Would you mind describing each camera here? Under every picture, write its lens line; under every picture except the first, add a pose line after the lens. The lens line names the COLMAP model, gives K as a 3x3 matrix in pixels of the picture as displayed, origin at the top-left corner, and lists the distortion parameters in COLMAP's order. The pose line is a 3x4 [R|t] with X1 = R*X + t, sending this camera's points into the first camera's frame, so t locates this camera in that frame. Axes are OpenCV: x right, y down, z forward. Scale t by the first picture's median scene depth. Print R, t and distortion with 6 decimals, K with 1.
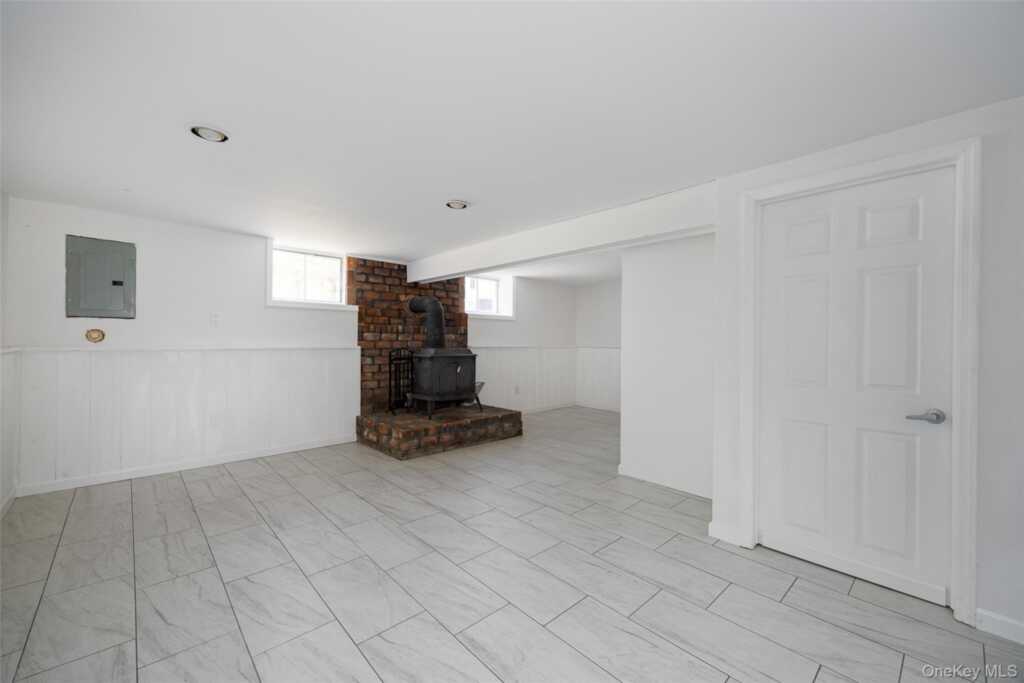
lens RADIAL K [[393.6, 0, 508.3], [0, 393.6, 338.3], [0, 0, 1]] dist [0.003588, -0.000284]
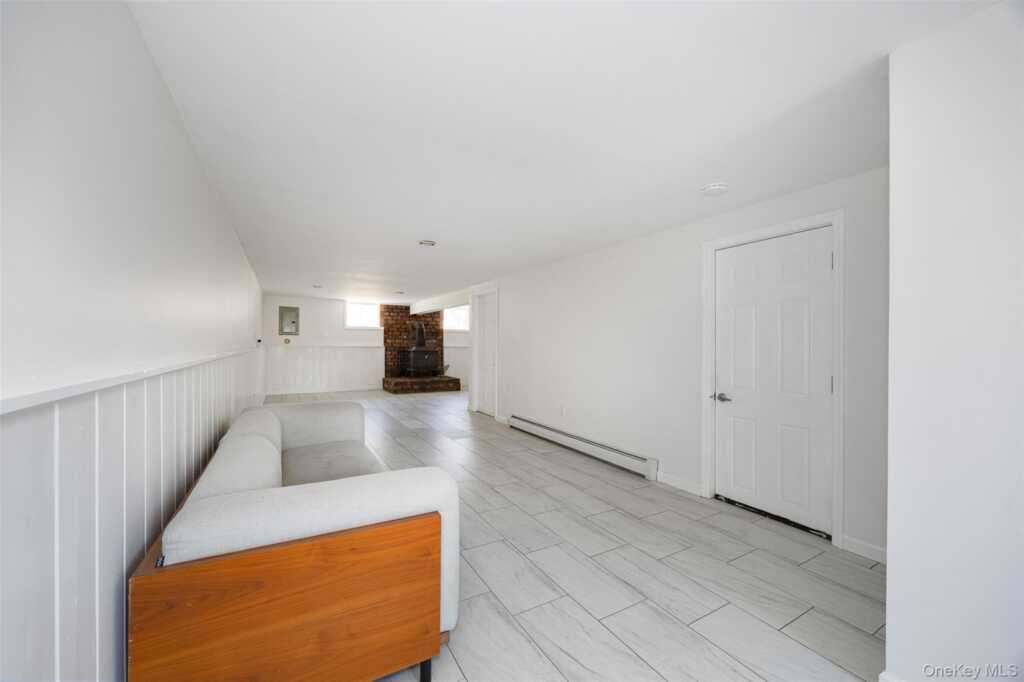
lens RADIAL K [[393.6, 0, 514.1], [0, 393.6, 343.1], [0, 0, 1]] dist [0.003588, -0.000284]
pose [[0.969168, -0.002263, -0.246389, 0.817975], [0.002026, 0.999997, -0.001213, 0.009171], [0.246391, 0.000676, 0.969170, -0.892723]]
